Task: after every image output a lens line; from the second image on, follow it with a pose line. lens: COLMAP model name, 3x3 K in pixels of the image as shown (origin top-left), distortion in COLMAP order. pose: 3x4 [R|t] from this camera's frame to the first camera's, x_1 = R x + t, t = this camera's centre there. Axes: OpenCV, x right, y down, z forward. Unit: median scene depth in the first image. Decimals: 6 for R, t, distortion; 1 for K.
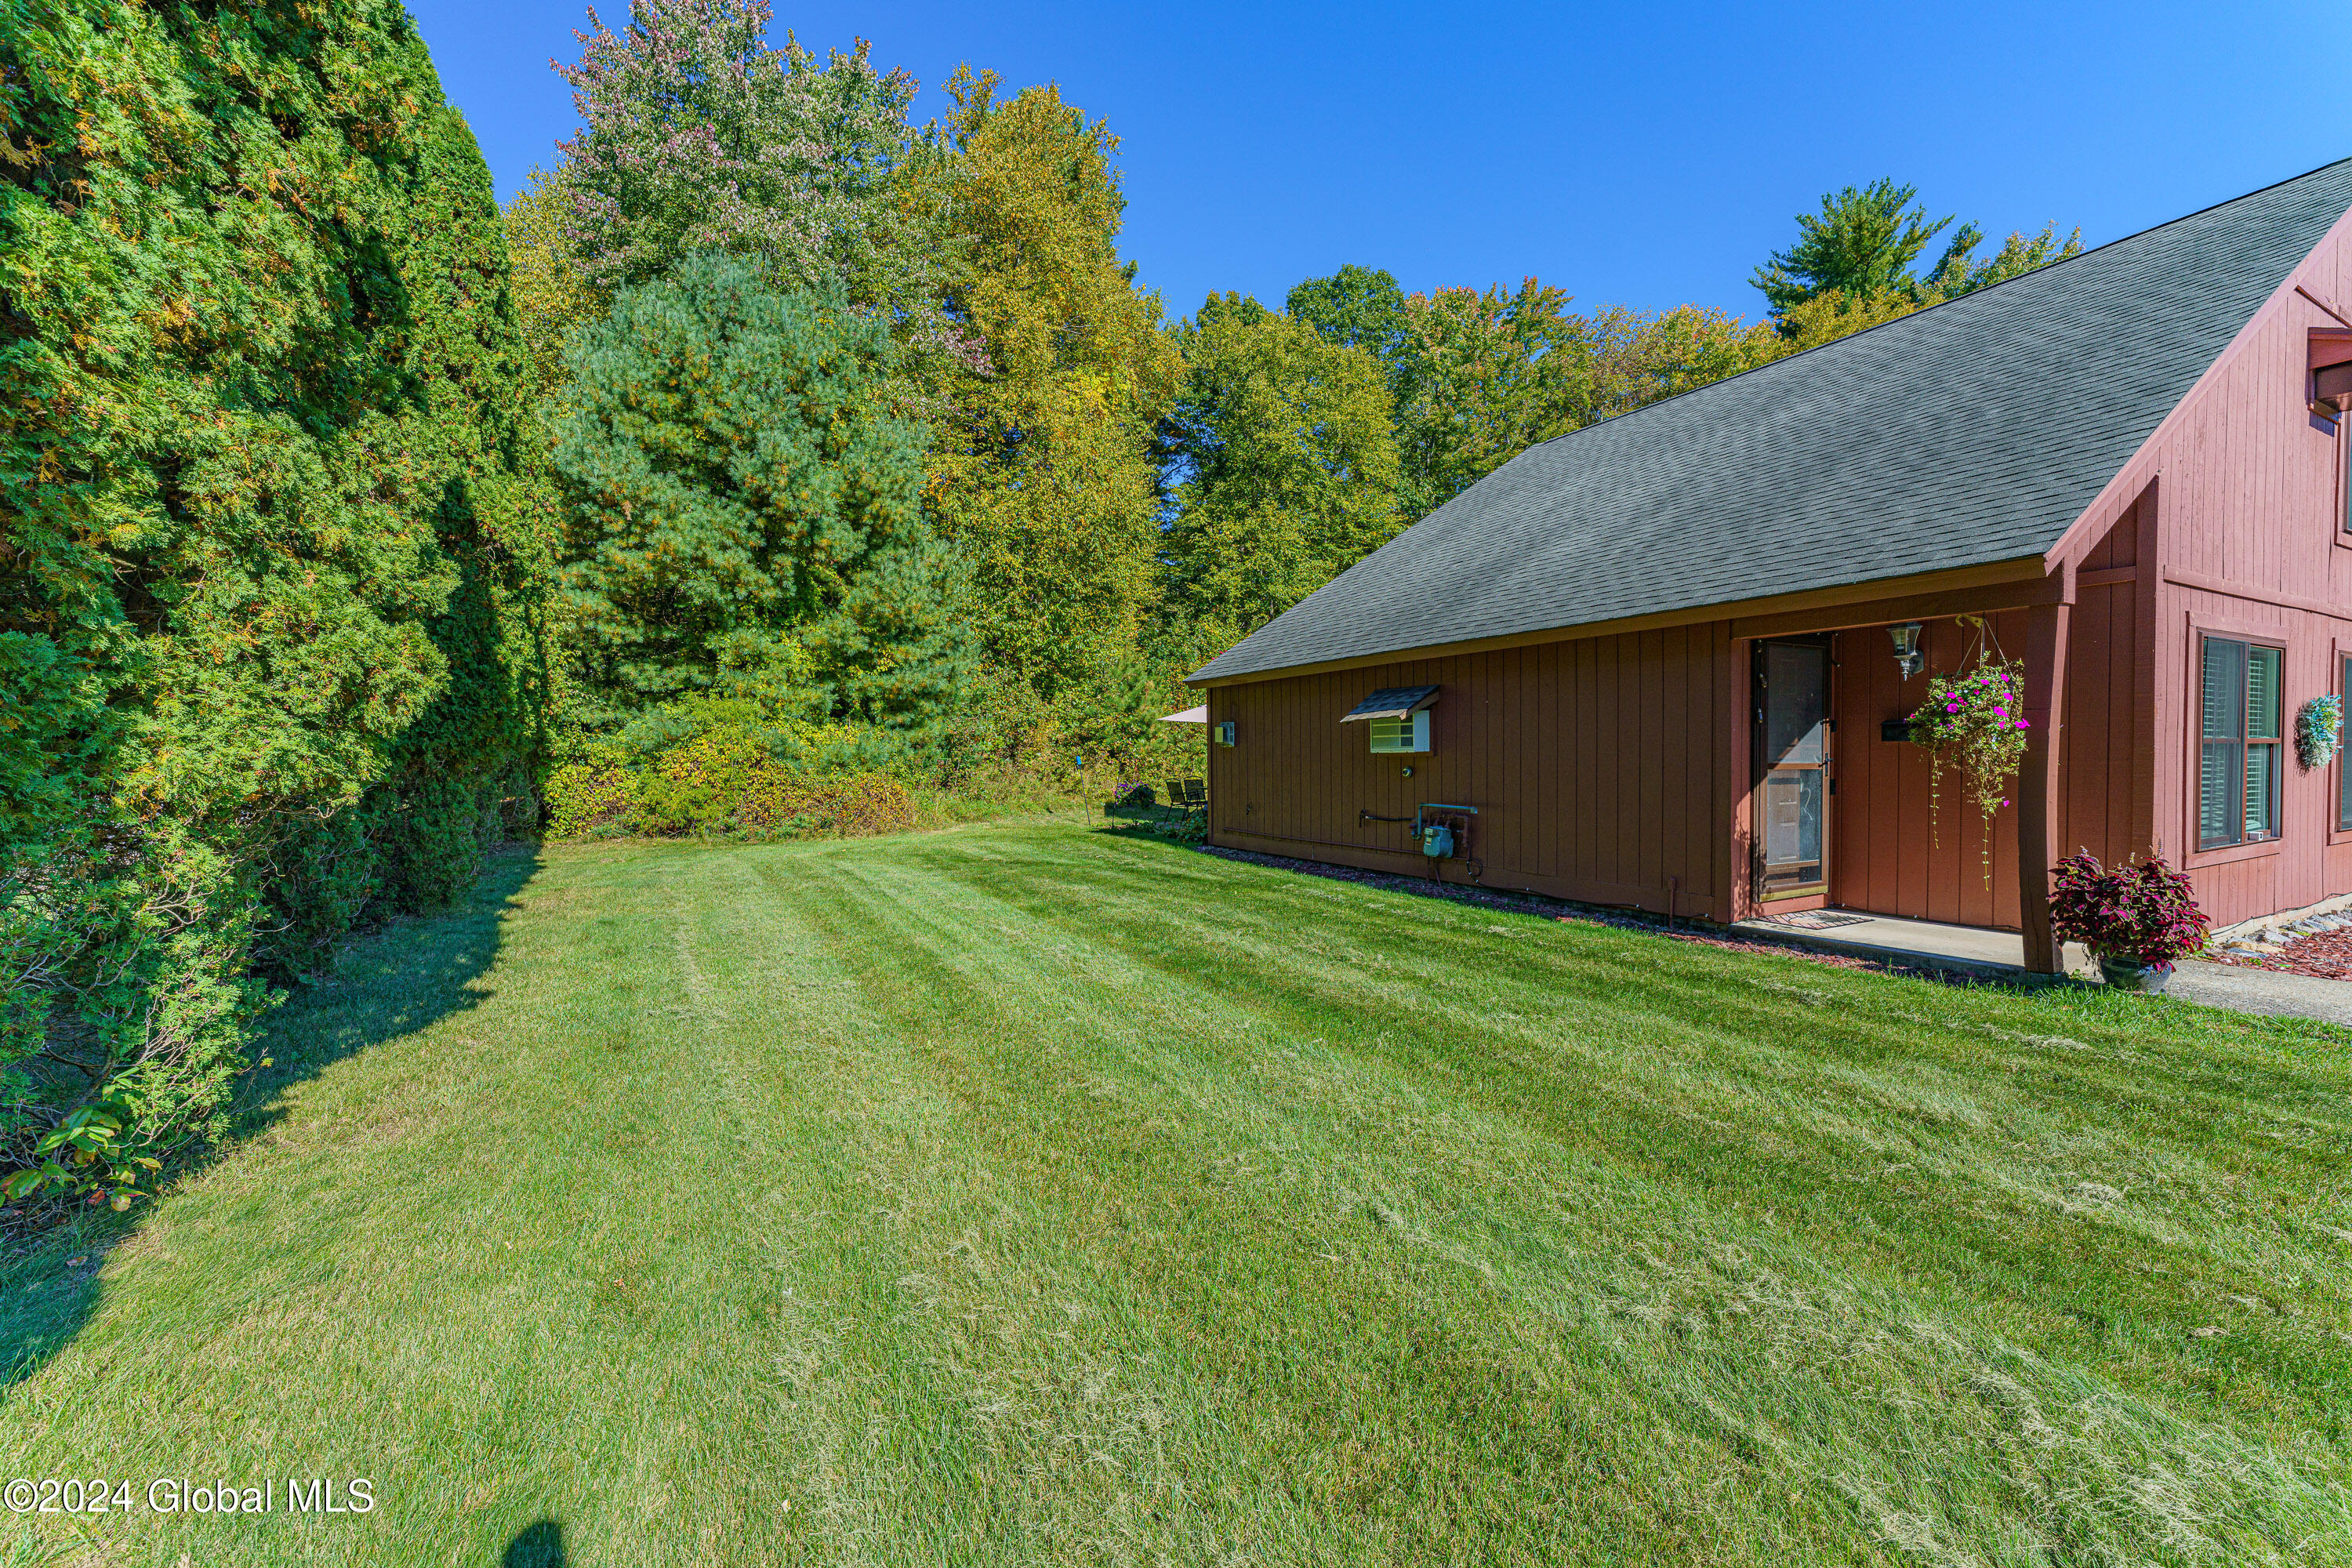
lens RADIAL K [[946.8, 0, 1174.7], [0, 946.8, 776.7], [0, 0, 1]] dist [-0.000874, 0.000422]
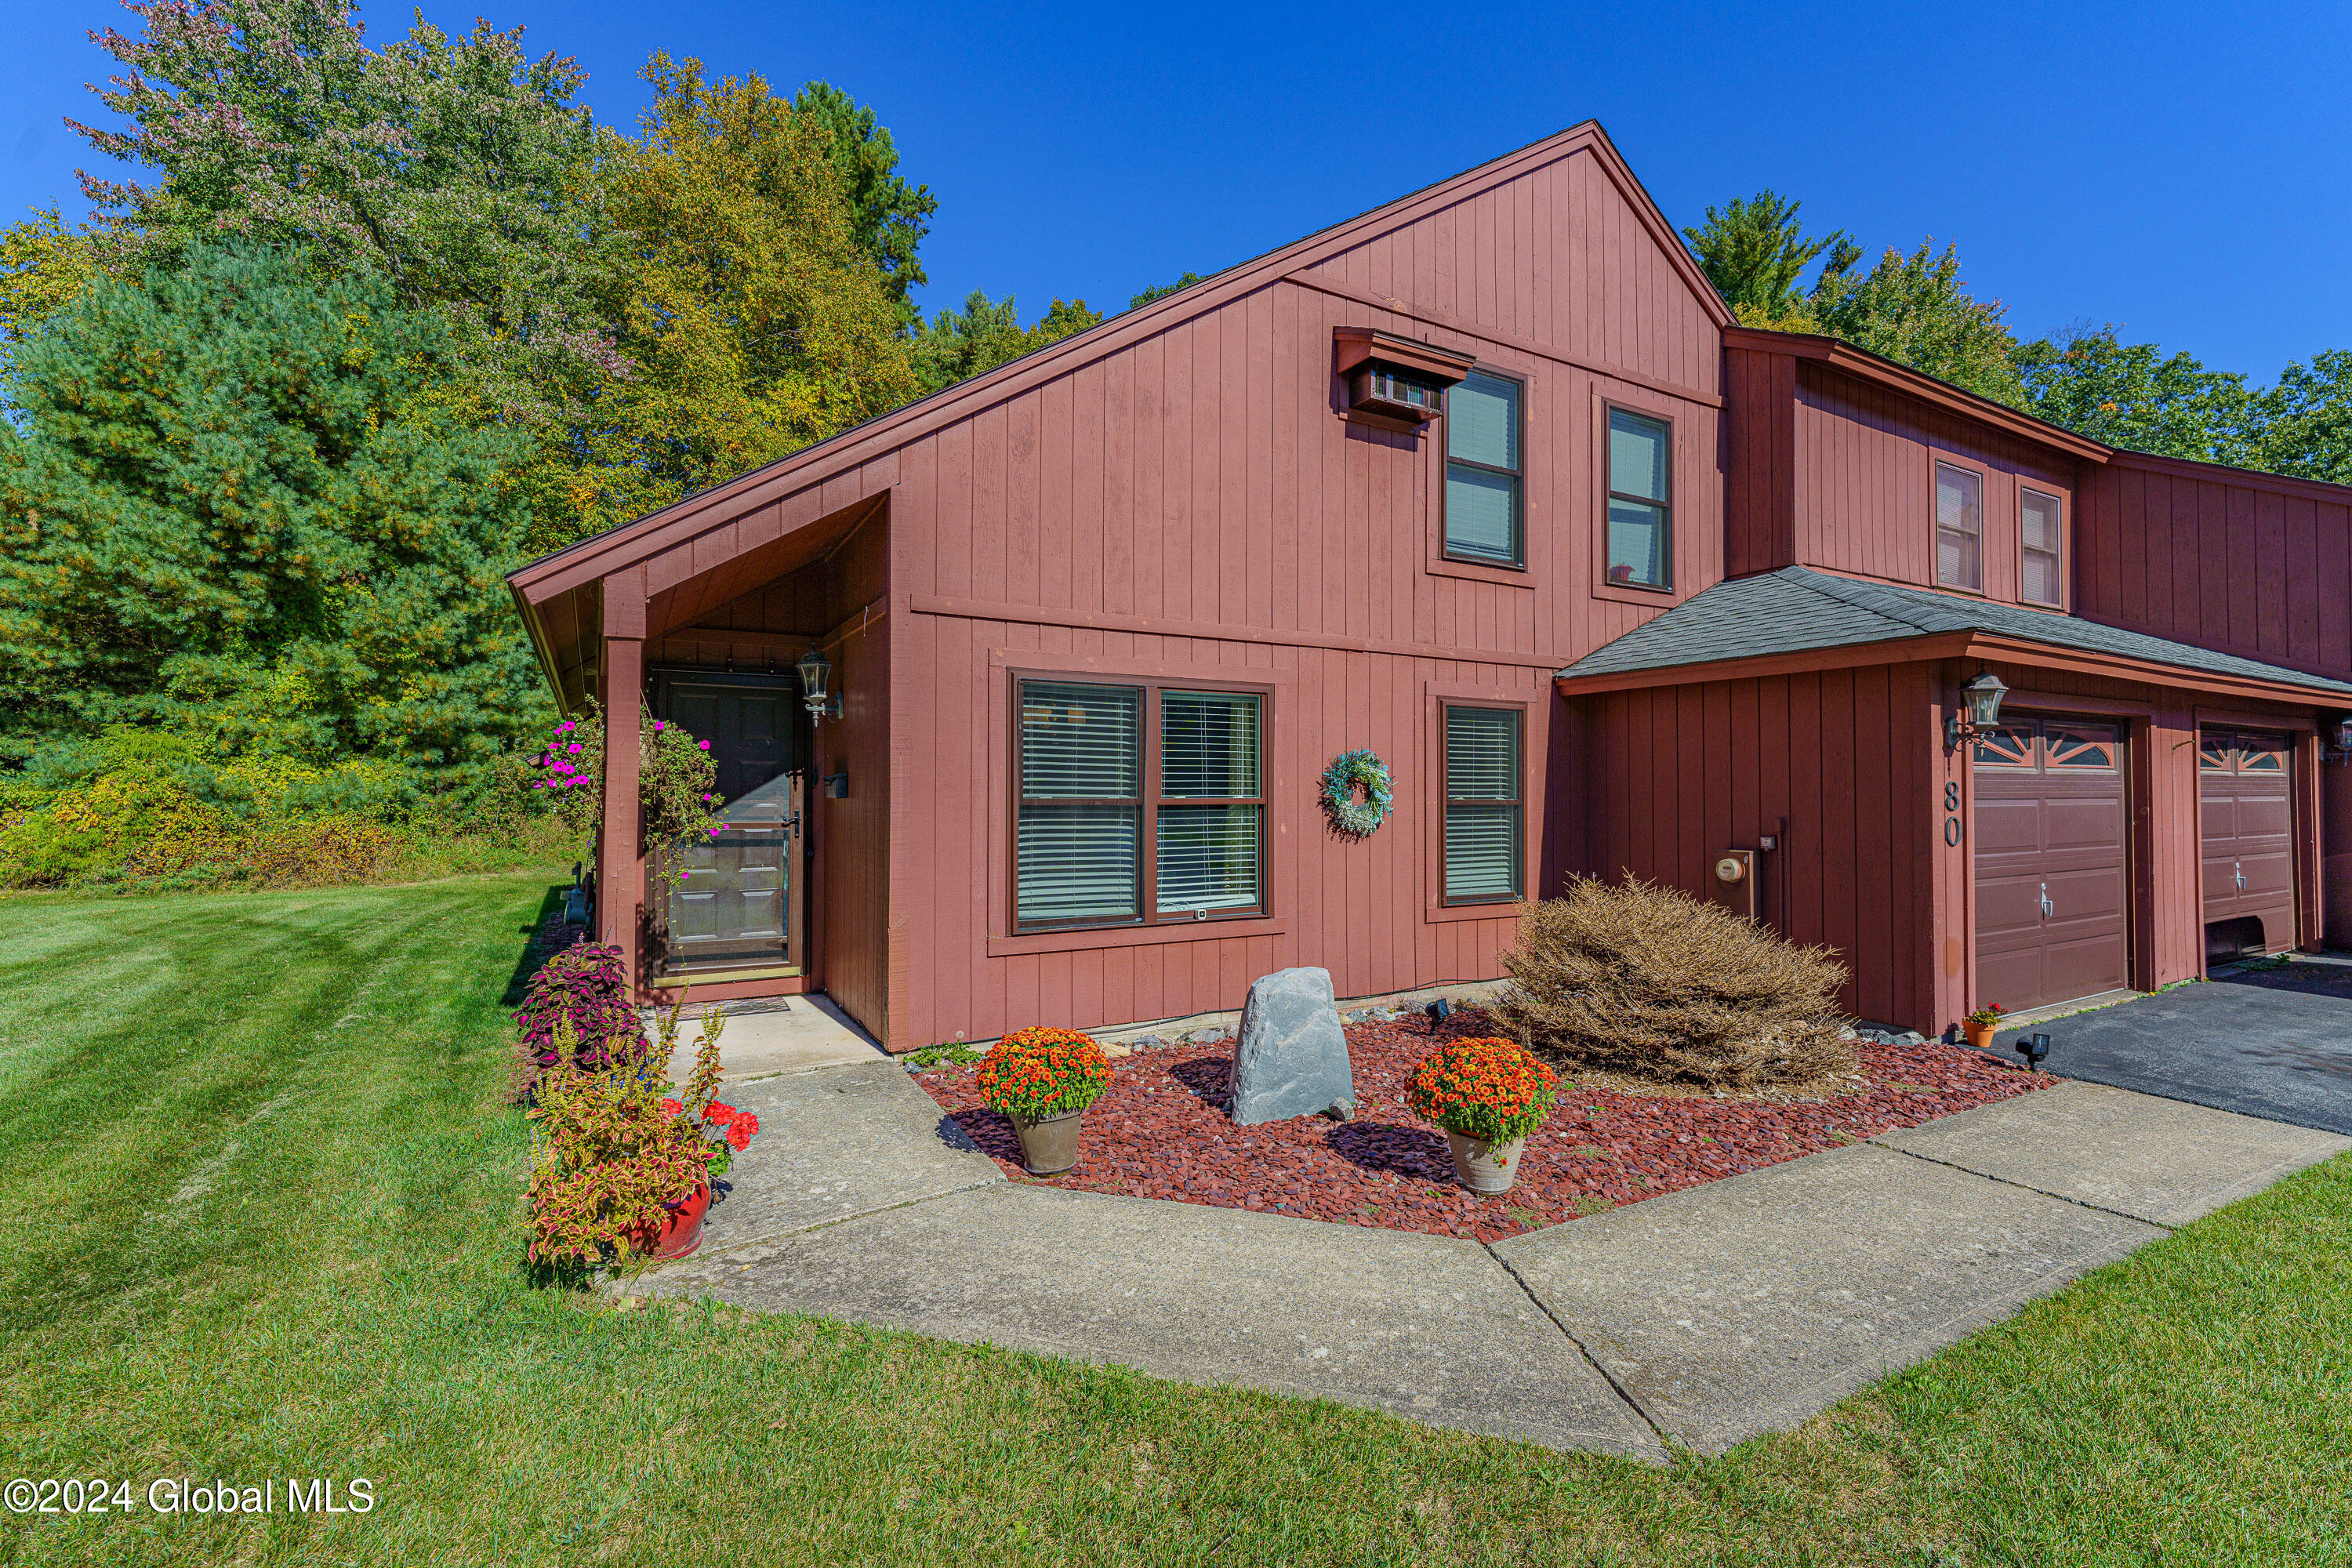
lens RADIAL K [[1026.9, 0, 1169.9], [0, 1026.9, 774.9], [0, 0, 1]] dist [0.000953, 0.000239]
pose [[0.999903, 0.009090, 0.010587, 0.443596], [-0.008633, 0.999059, -0.042510, -0.008924], [-0.010964, 0.042414, 0.999040, 0.029090]]
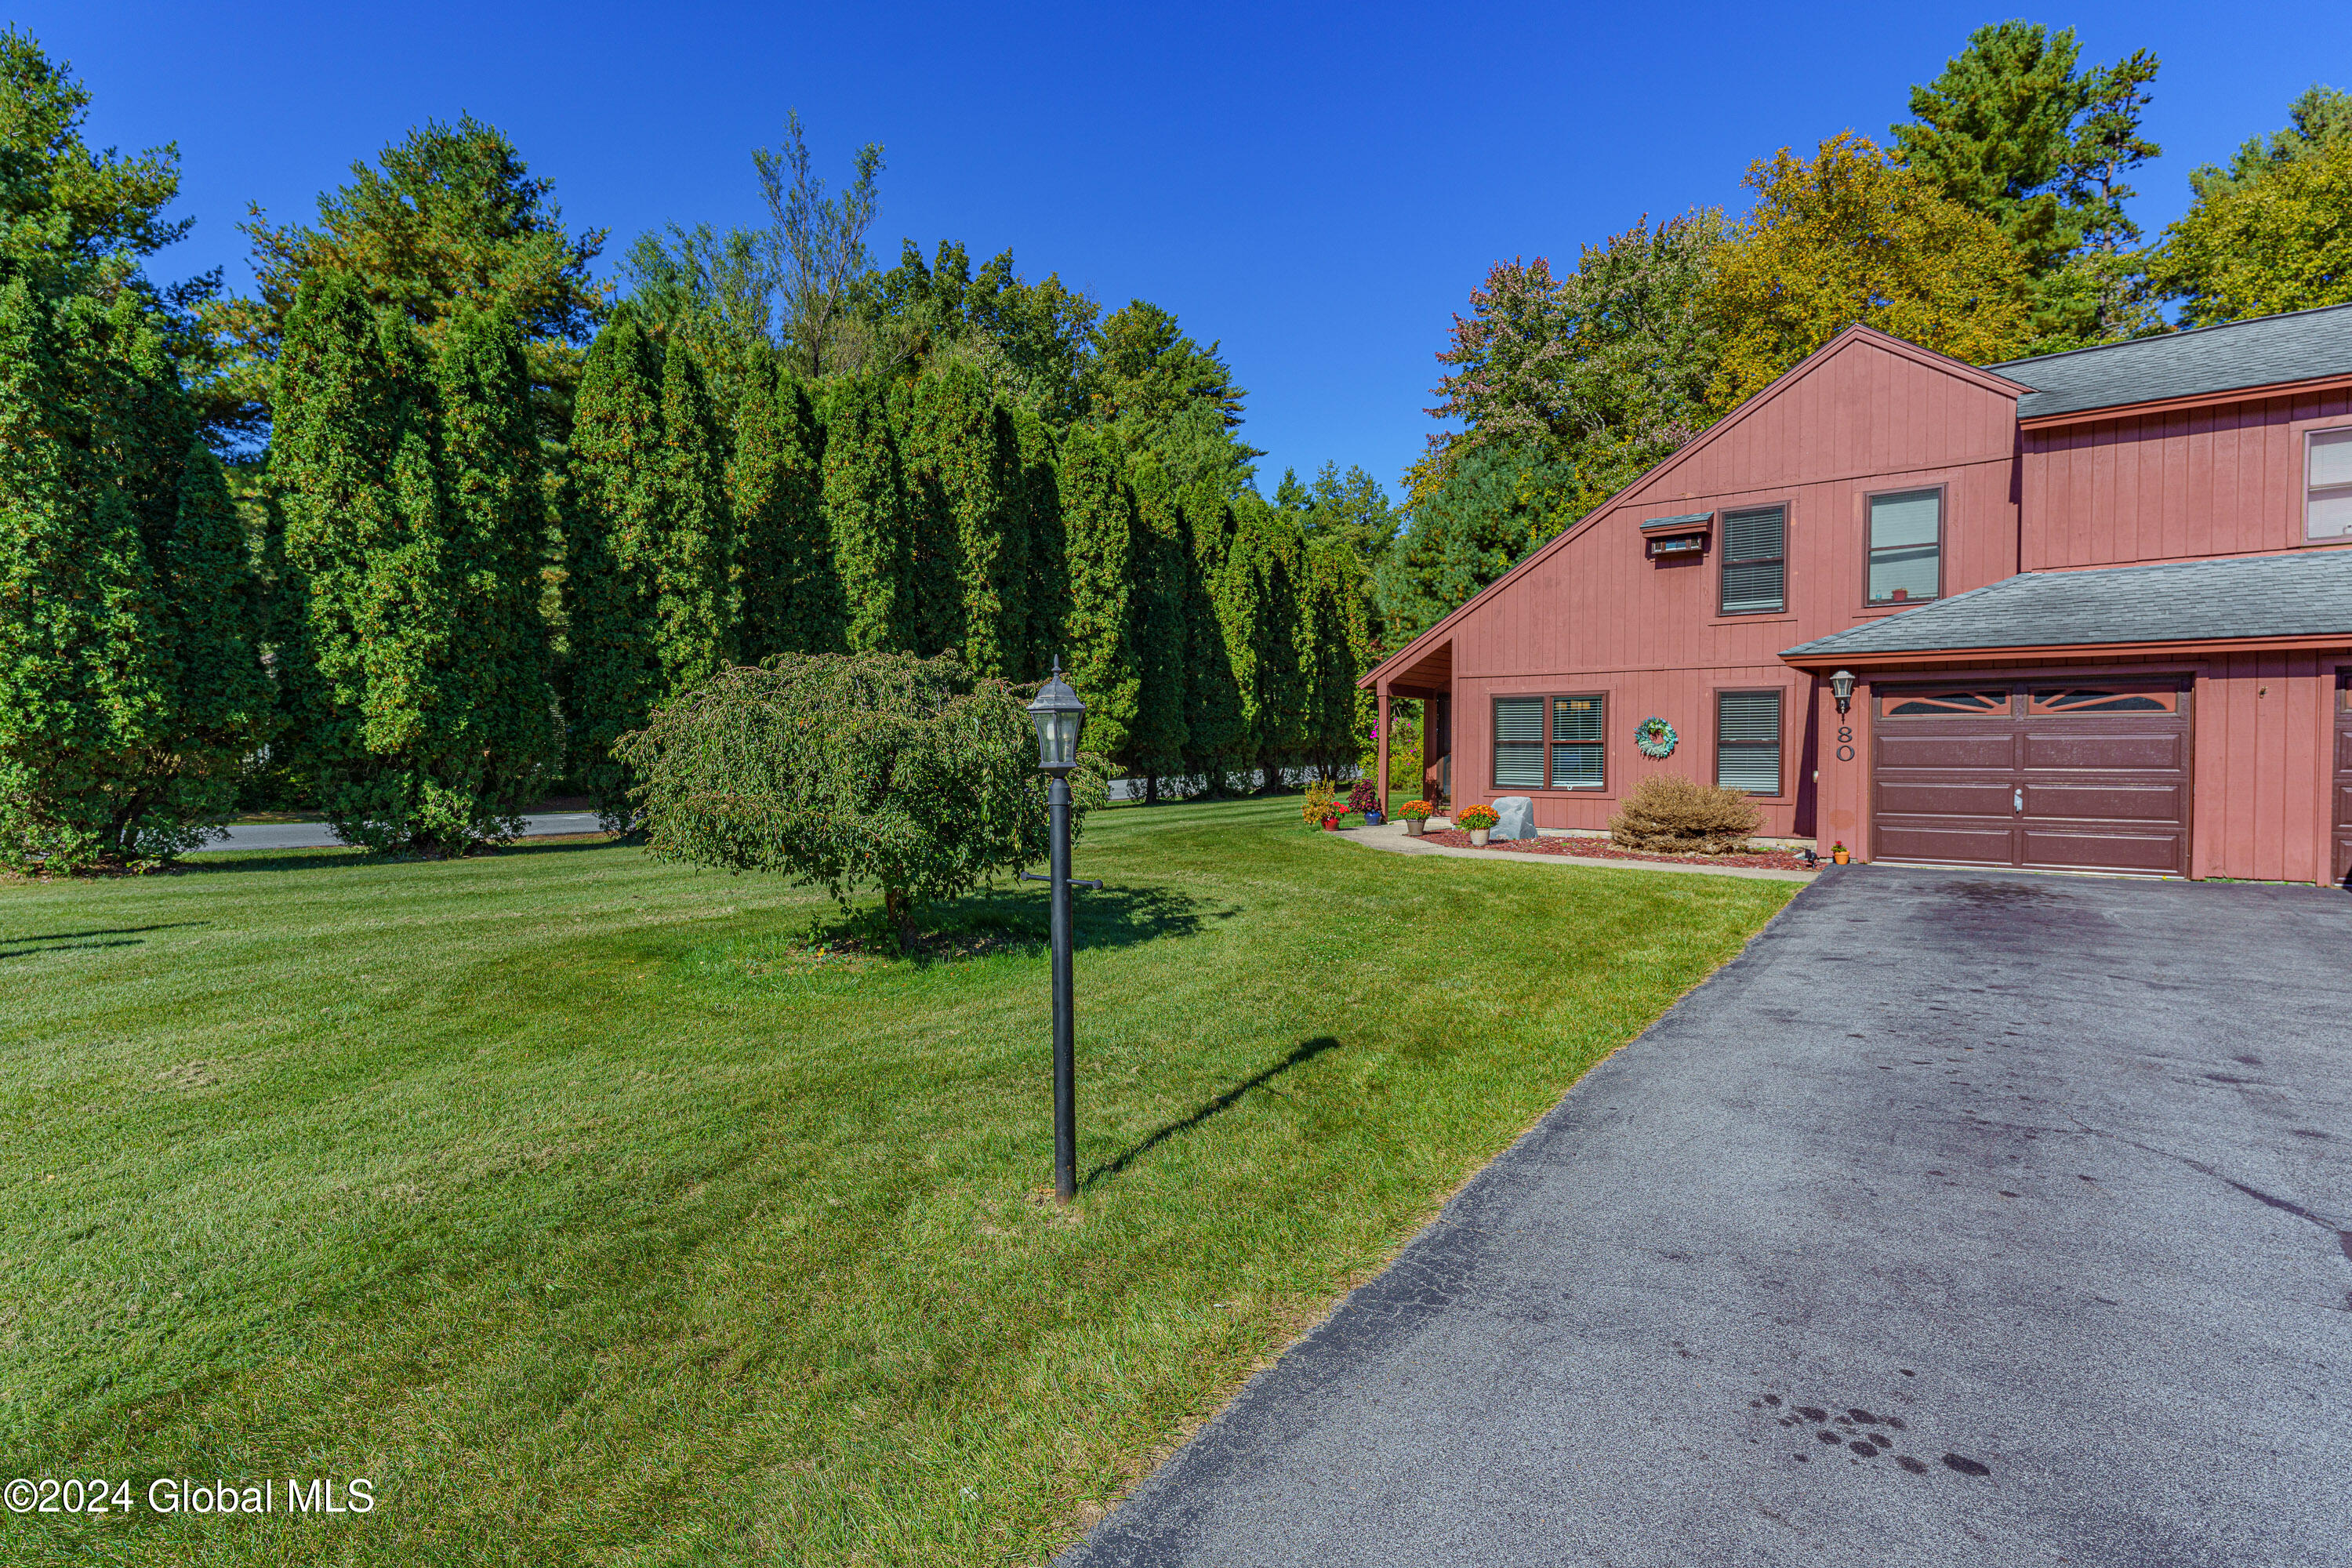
lens RADIAL K [[1100.2, 0, 1189.2], [0, 1100.2, 757.7], [0, 0, 1]] dist [-0.001149, -0.000121]
pose [[0.422464, 0.012502, -0.906293, 1.187779], [-0.029376, 0.999568, 0.000095, 0.008530], [0.905904, 0.026584, 0.422649, -0.308844]]
